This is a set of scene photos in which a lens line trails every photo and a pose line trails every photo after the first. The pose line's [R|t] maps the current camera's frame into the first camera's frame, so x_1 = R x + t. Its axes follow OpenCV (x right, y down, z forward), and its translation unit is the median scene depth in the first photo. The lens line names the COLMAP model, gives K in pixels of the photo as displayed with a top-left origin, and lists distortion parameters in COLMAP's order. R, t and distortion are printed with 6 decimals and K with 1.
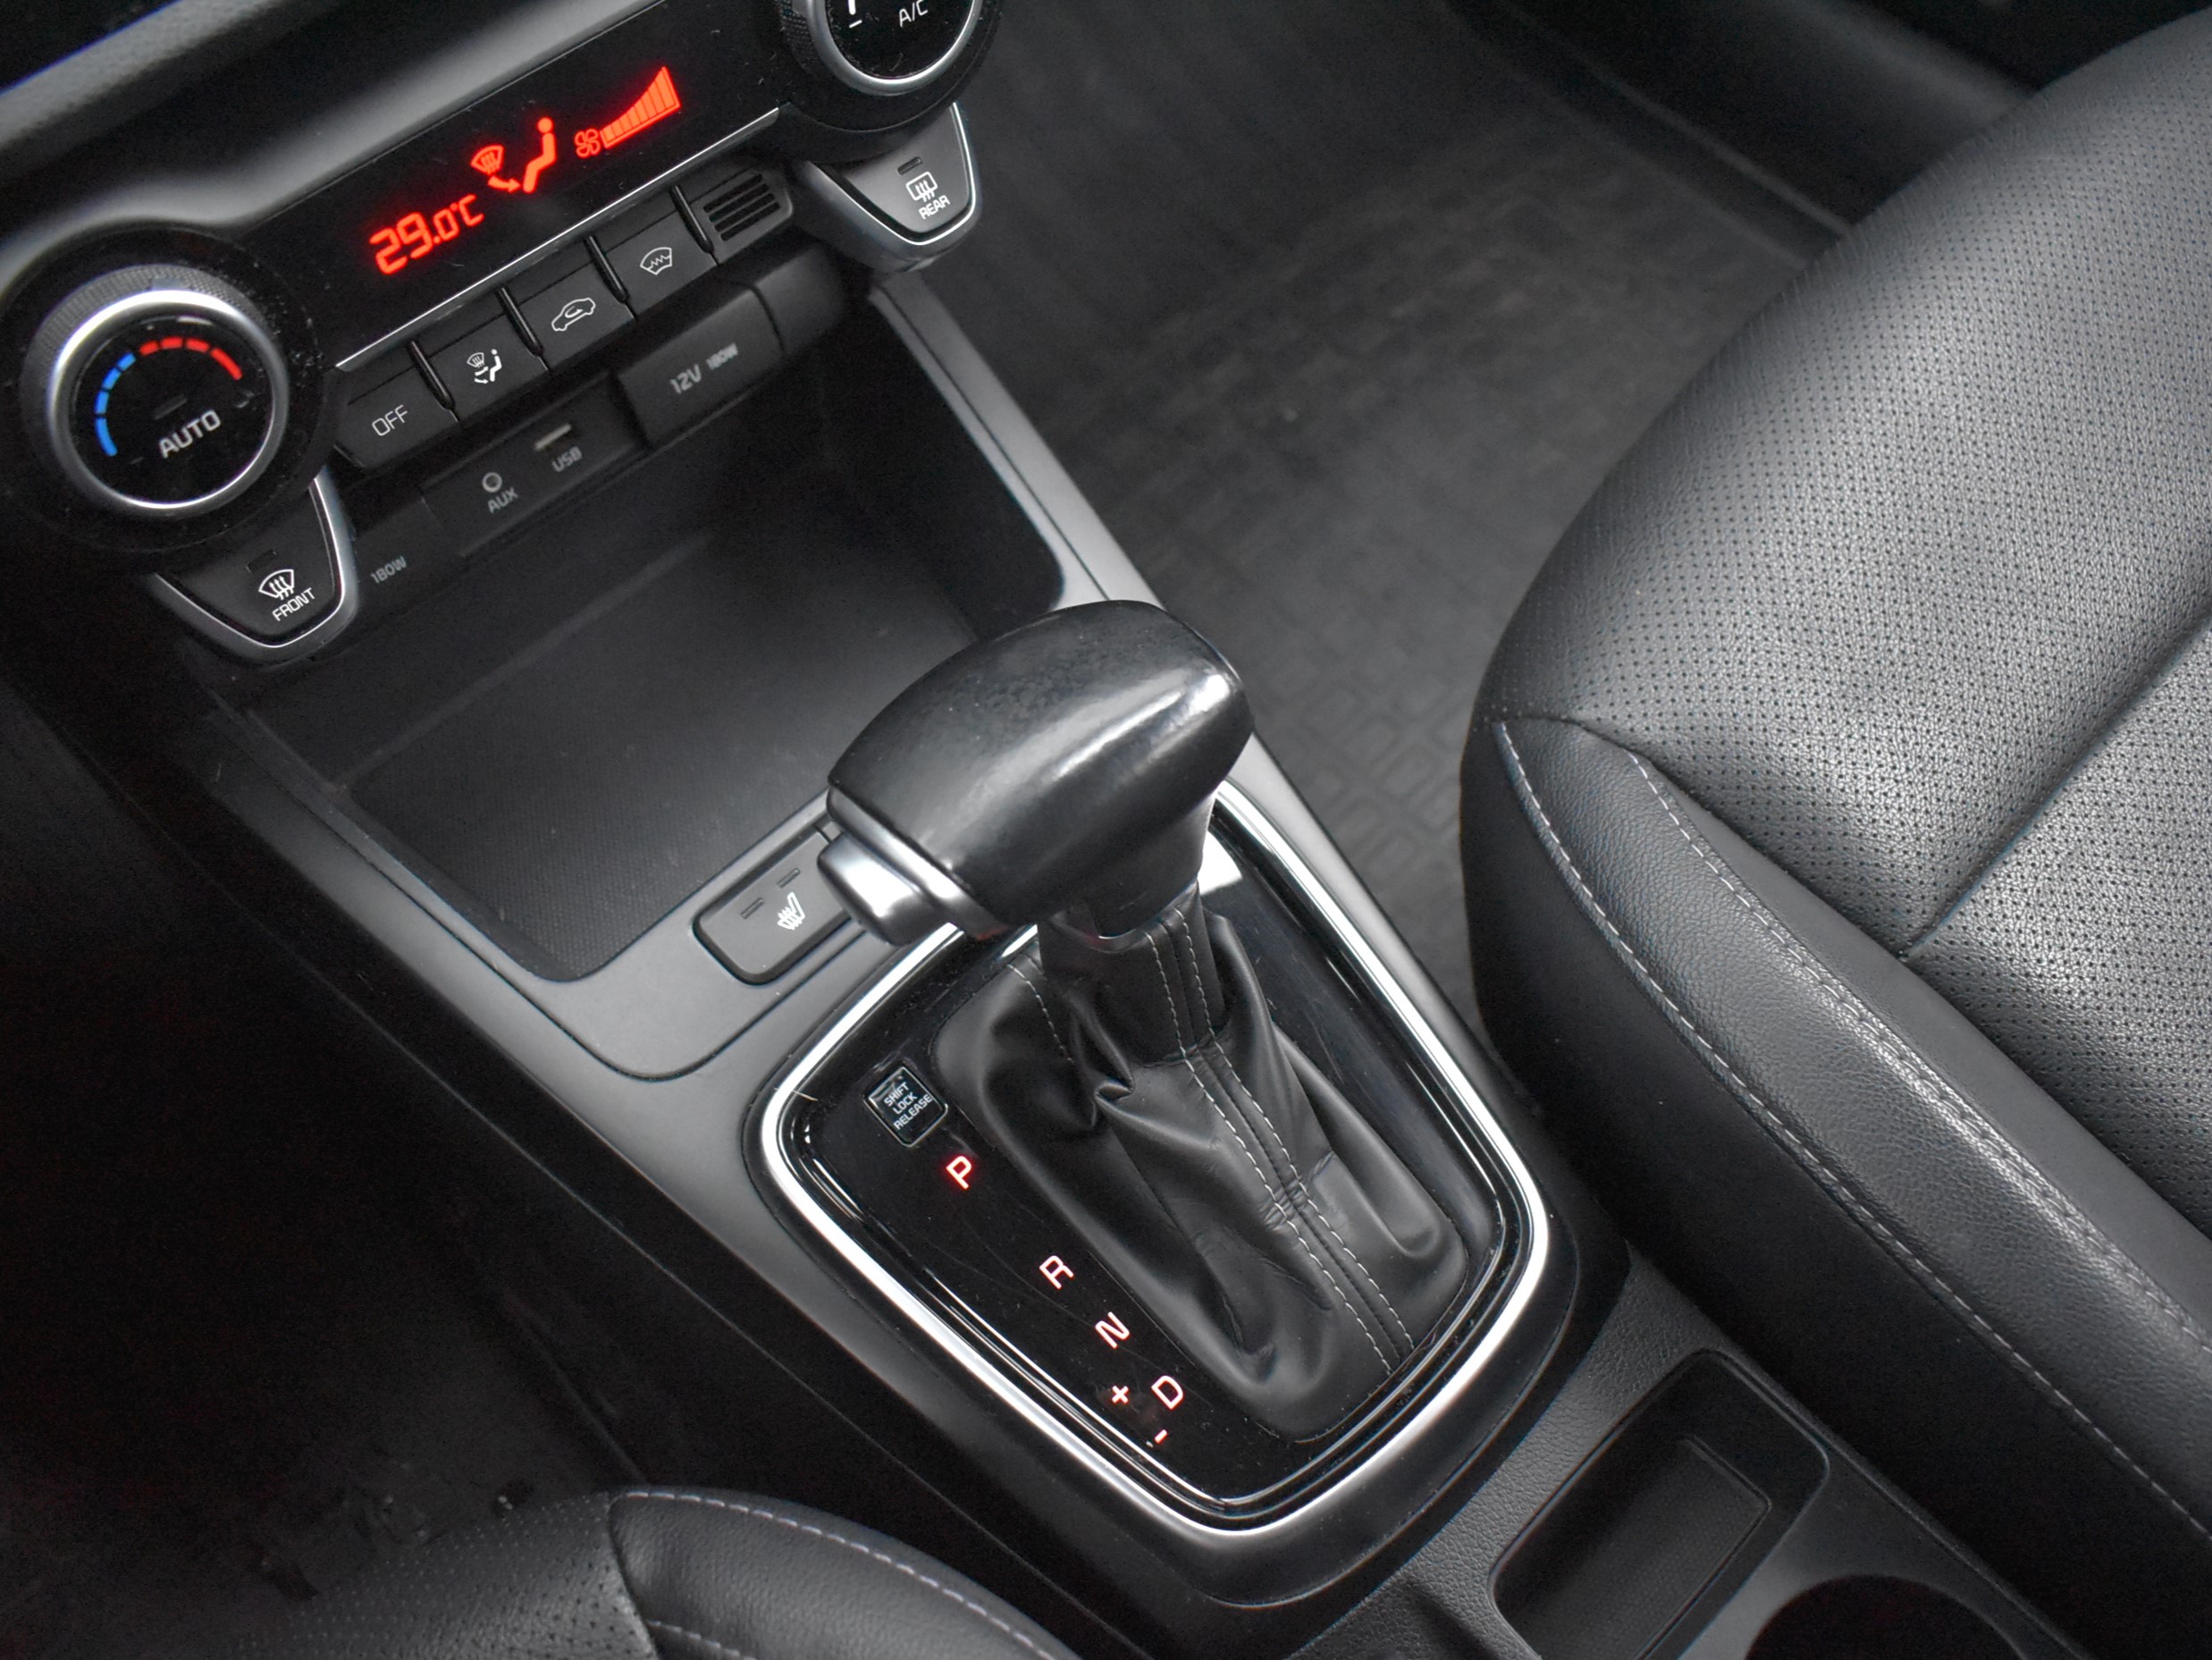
lens RADIAL K [[2082.2, 0, 1201.3], [0, 2082.2, 832.5], [0, 0, 1]] dist [-0.109012, 0.011191]
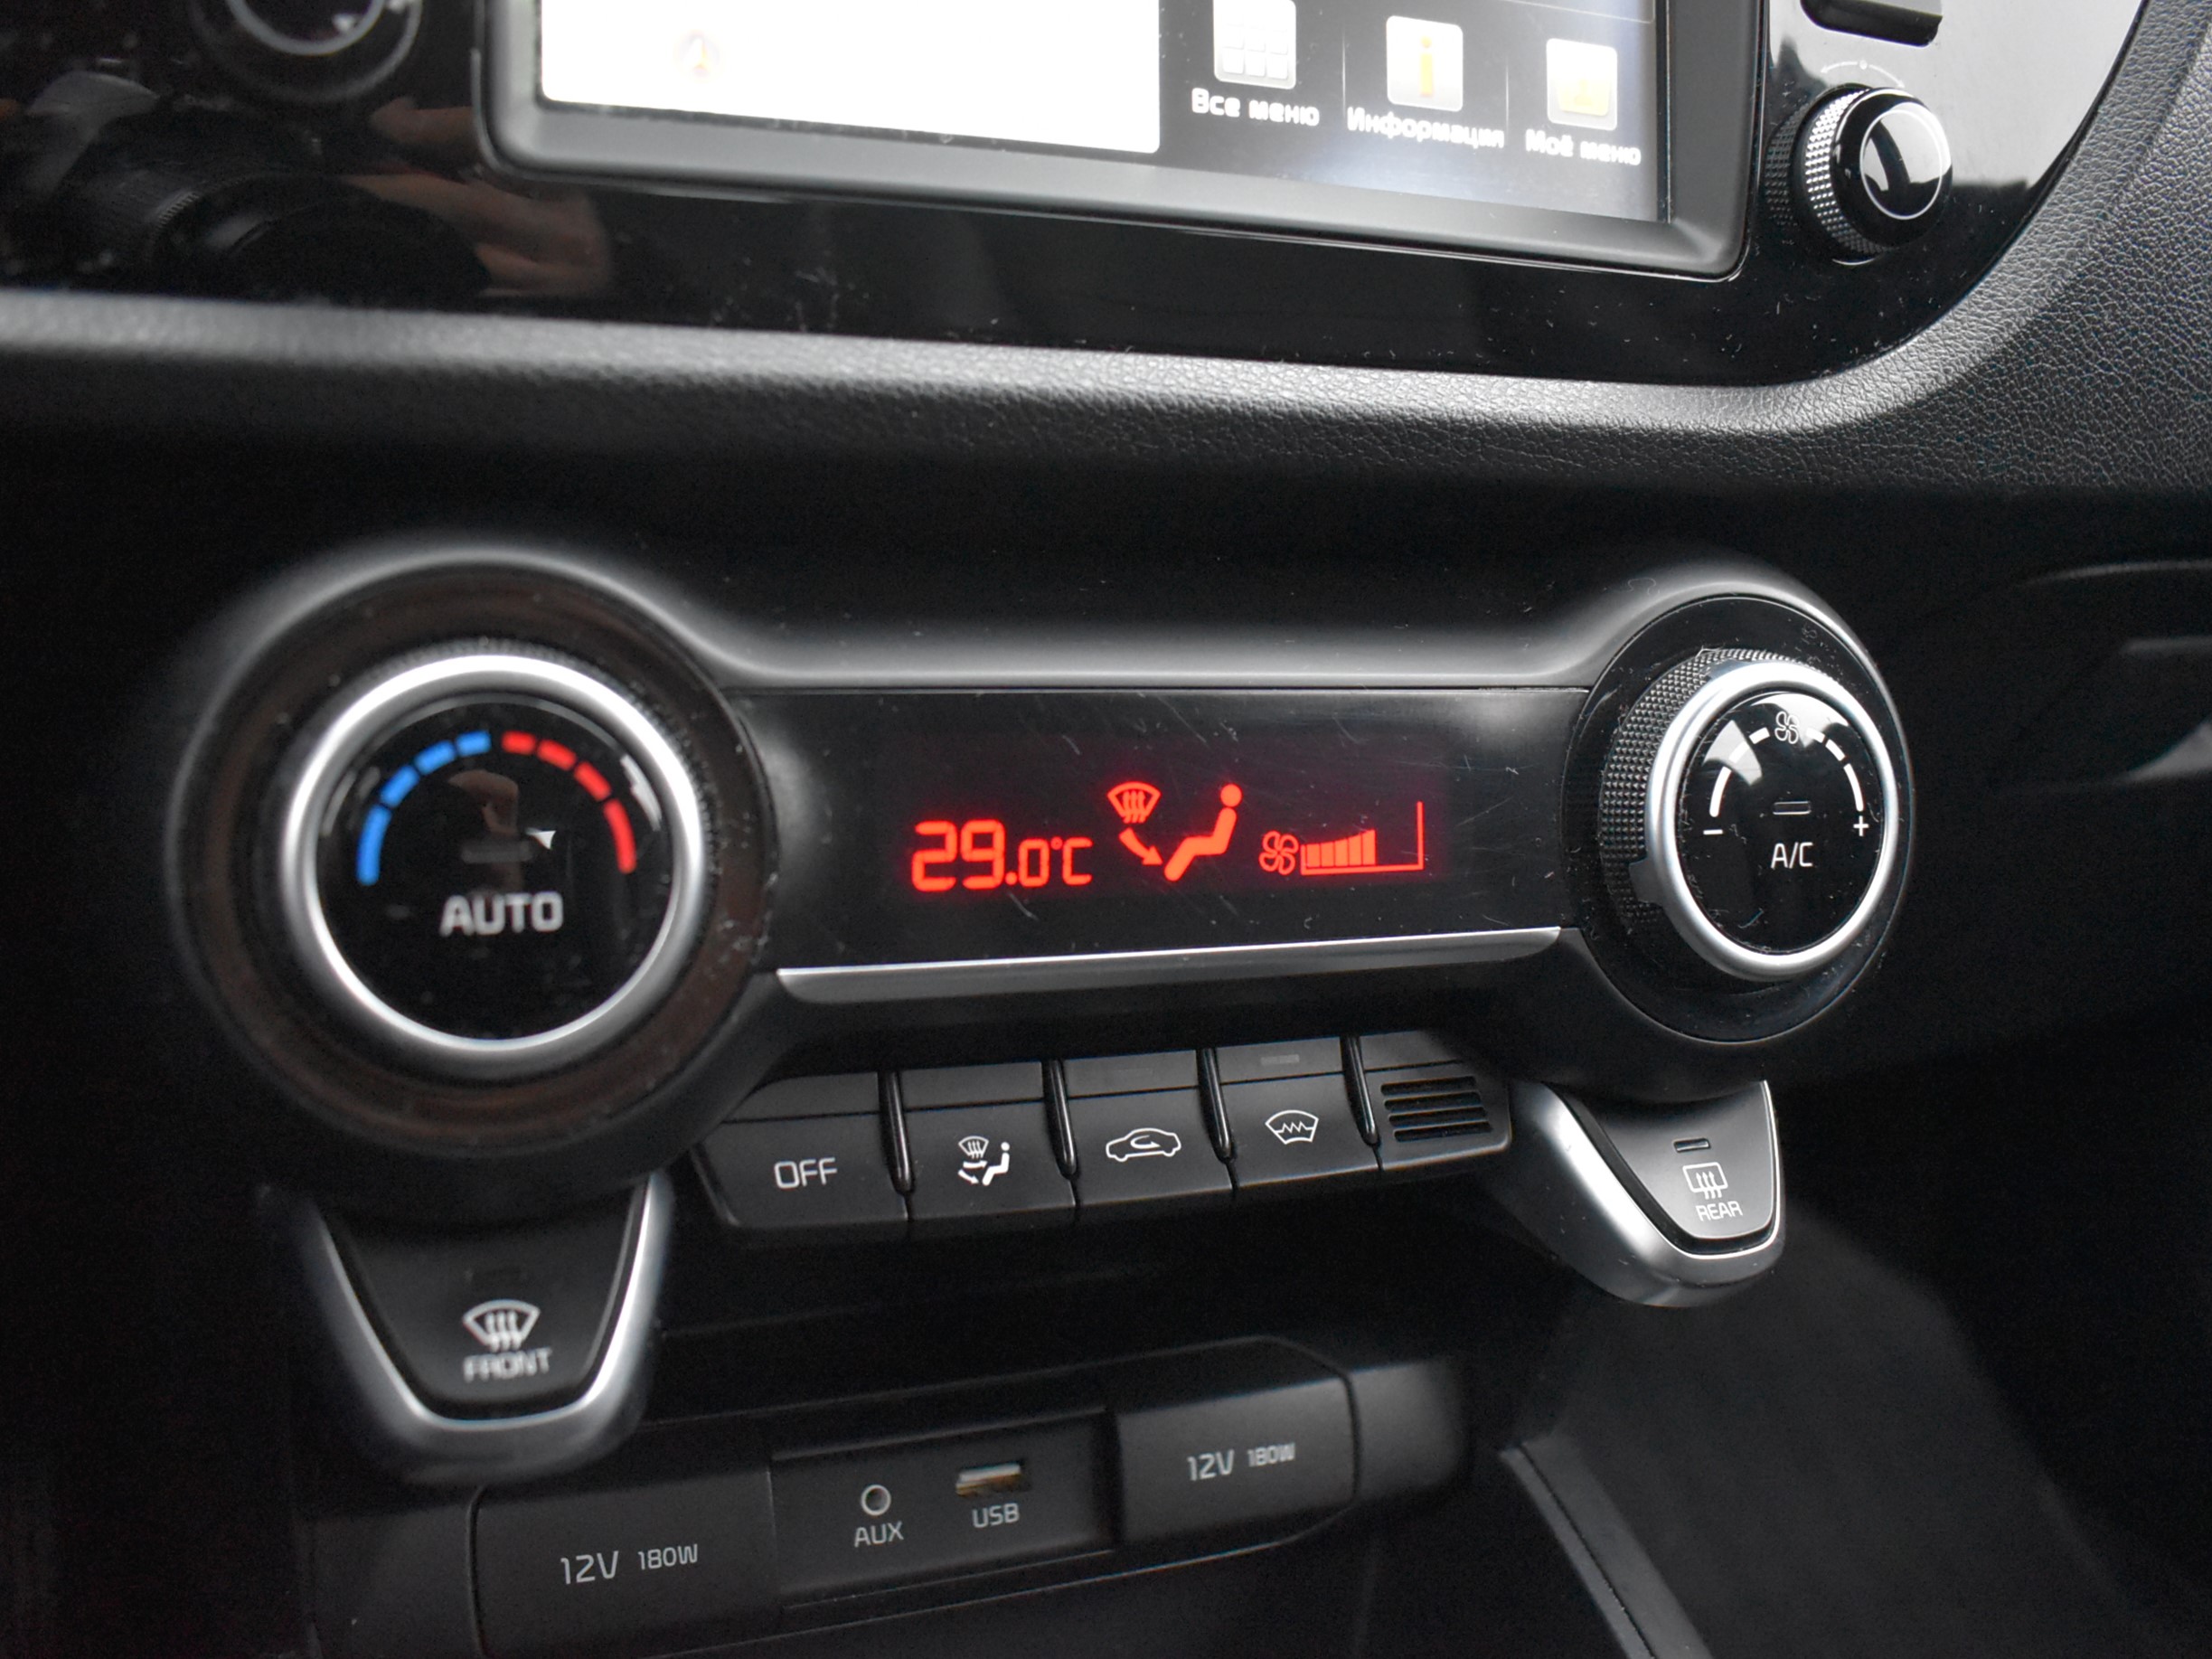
lens RADIAL K [[2082.2, 0, 1201.3], [0, 2082.2, 832.0], [0, 0, 1]] dist [-0.109012, 0.011191]
pose [[0.946218, 0.175590, -0.271736, -0.146865], [-0.315678, 0.685010, -0.656589, 0.091353], [0.070851, 0.707057, 0.703598, 0.529449]]
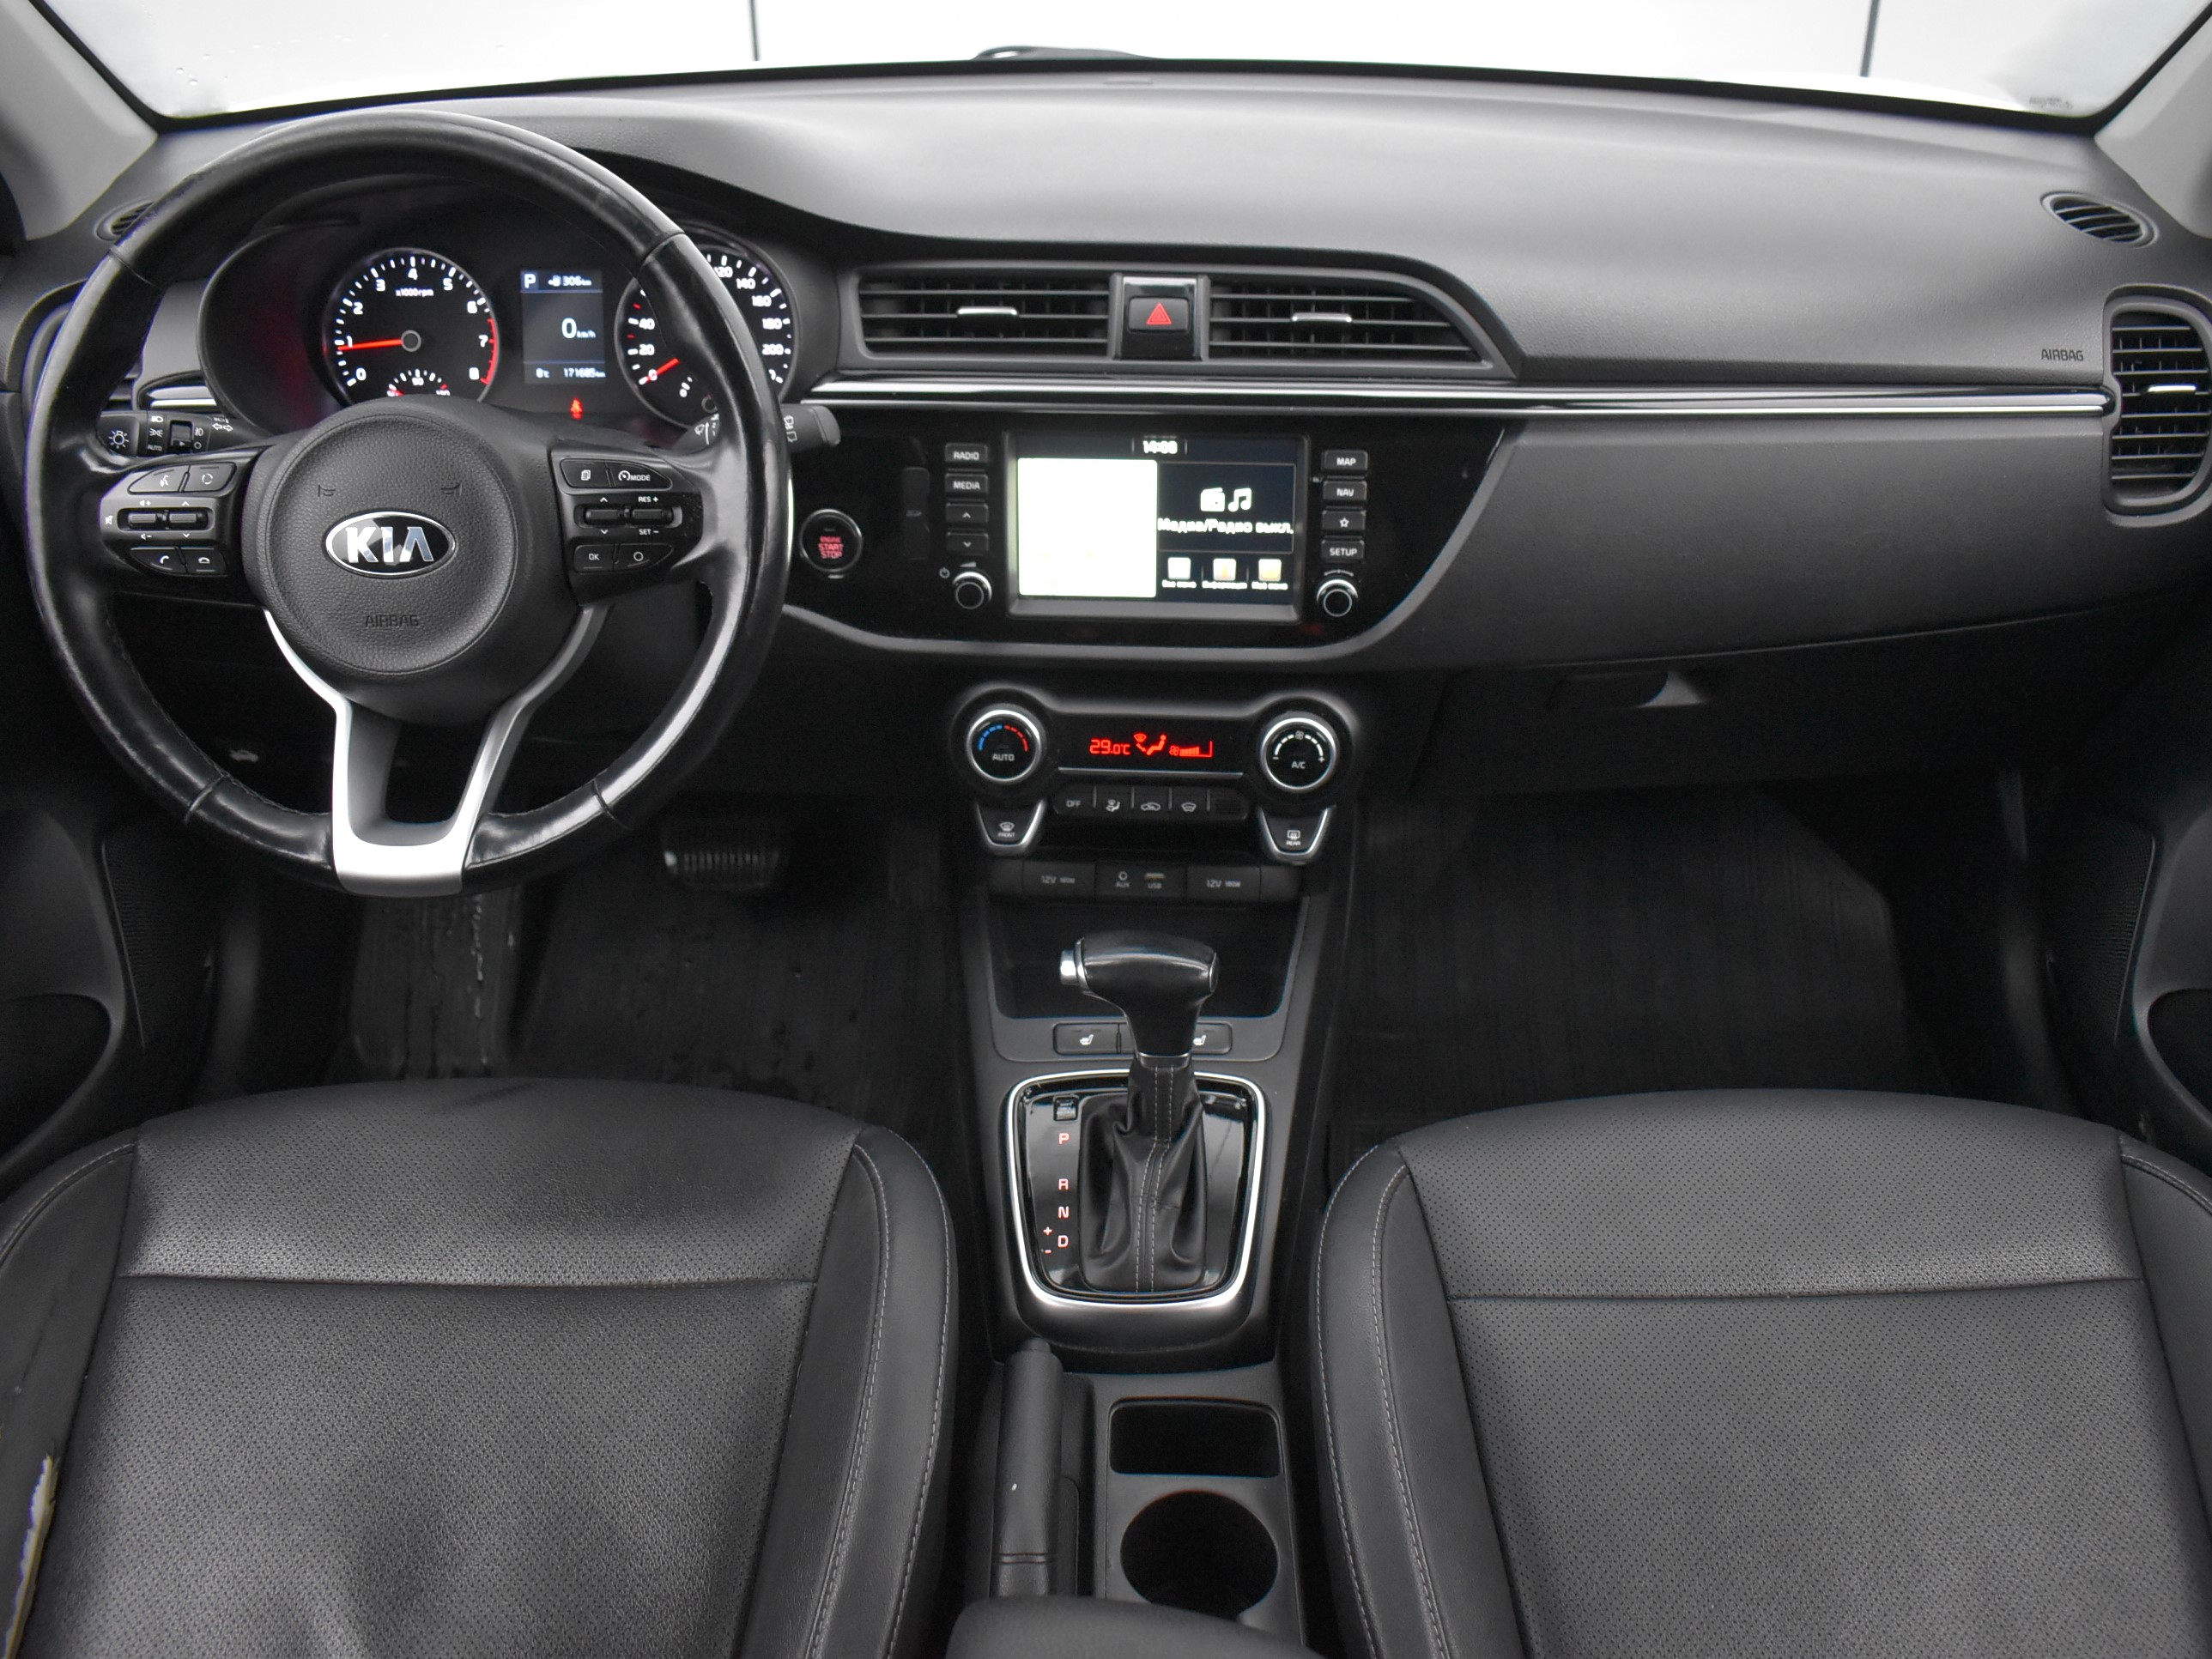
lens RADIAL K [[2081.9, 0, 1201.3], [0, 2081.9, 832.0], [0, 0, 1]] dist [-0.109012, 0.011191]
pose [[0.726821, 0.392887, -0.563357, 1.408004], [-0.603812, 0.756416, -0.251488, 0.458253], [0.327326, 0.522948, 0.787009, -1.222592]]
